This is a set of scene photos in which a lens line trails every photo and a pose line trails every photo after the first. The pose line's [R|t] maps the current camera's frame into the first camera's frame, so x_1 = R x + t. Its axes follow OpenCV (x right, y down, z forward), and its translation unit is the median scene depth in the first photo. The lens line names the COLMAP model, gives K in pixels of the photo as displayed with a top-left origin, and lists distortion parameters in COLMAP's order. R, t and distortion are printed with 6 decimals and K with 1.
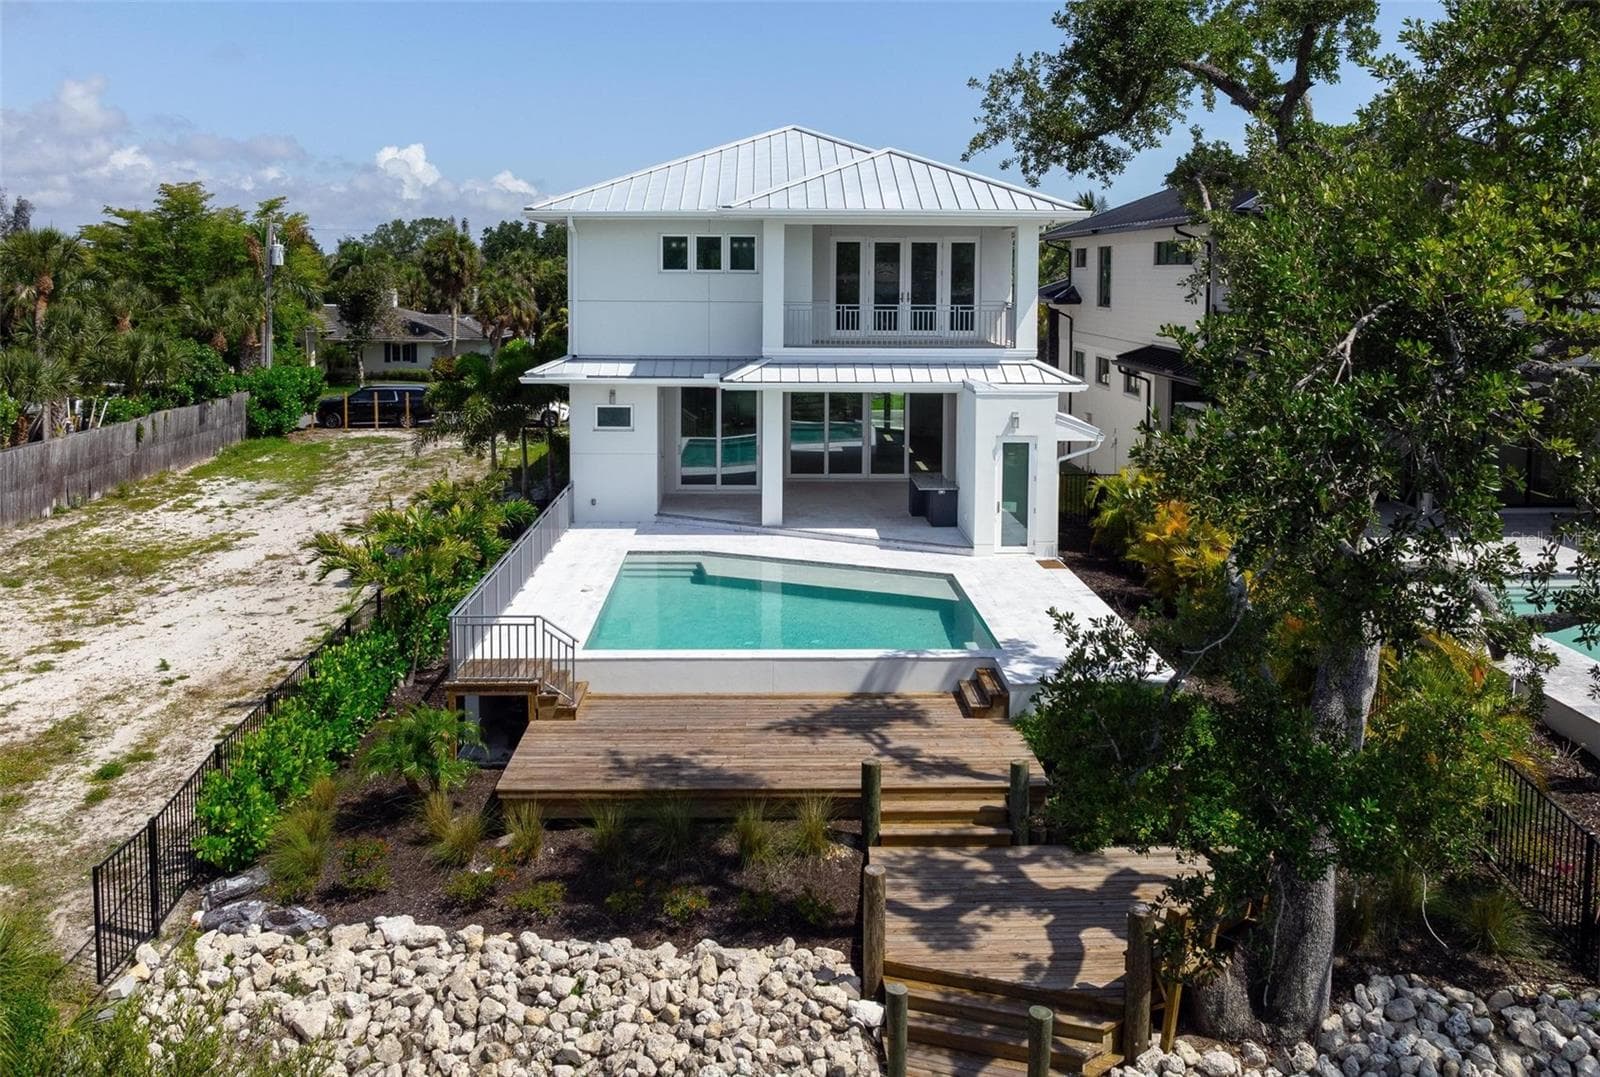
lens RADIAL K [[1371.1, 0, 803.0], [0, 1371.1, 367.8], [0, 0, 1]] dist [-0.034925, -0.025791]
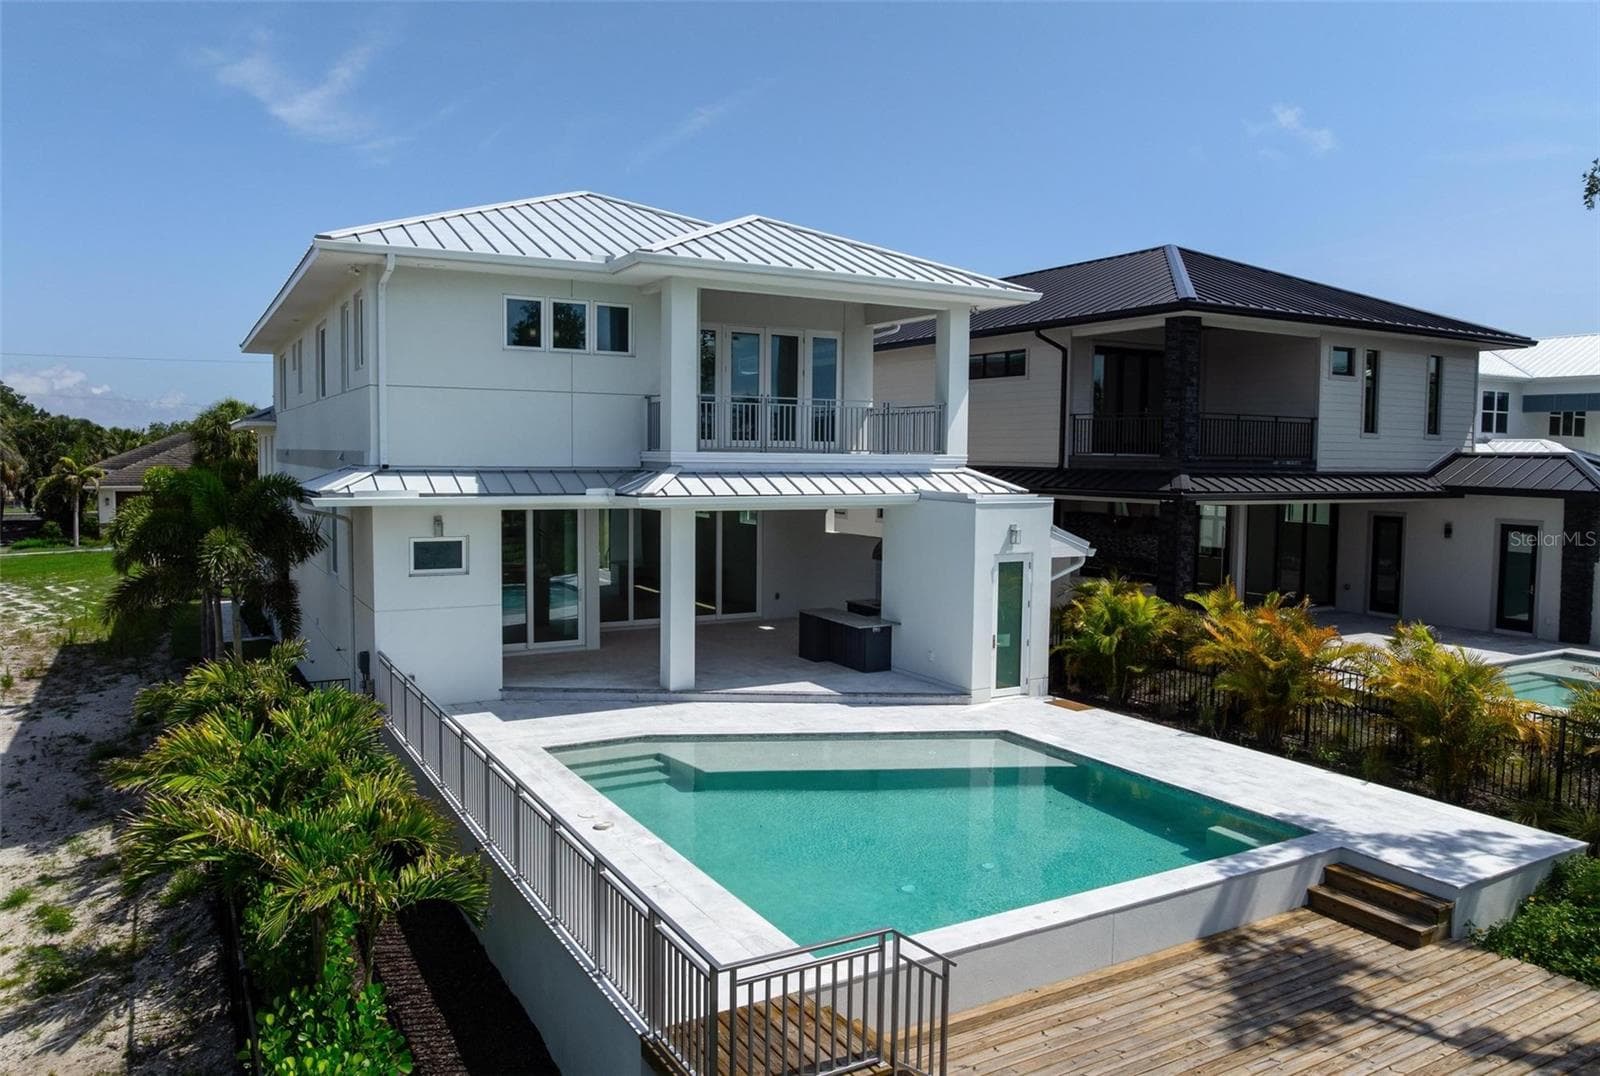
lens RADIAL K [[1130.5, 0, 807.5], [0, 1130.5, 528.2], [0, 0, 1]] dist [-0.046437, 0.008457]
pose [[0.882974, -0.025630, 0.468722, -0.248912], [0.026144, 0.999644, 0.005411, 0.025041], [-0.468694, 0.007477, 0.883329, 0.419987]]
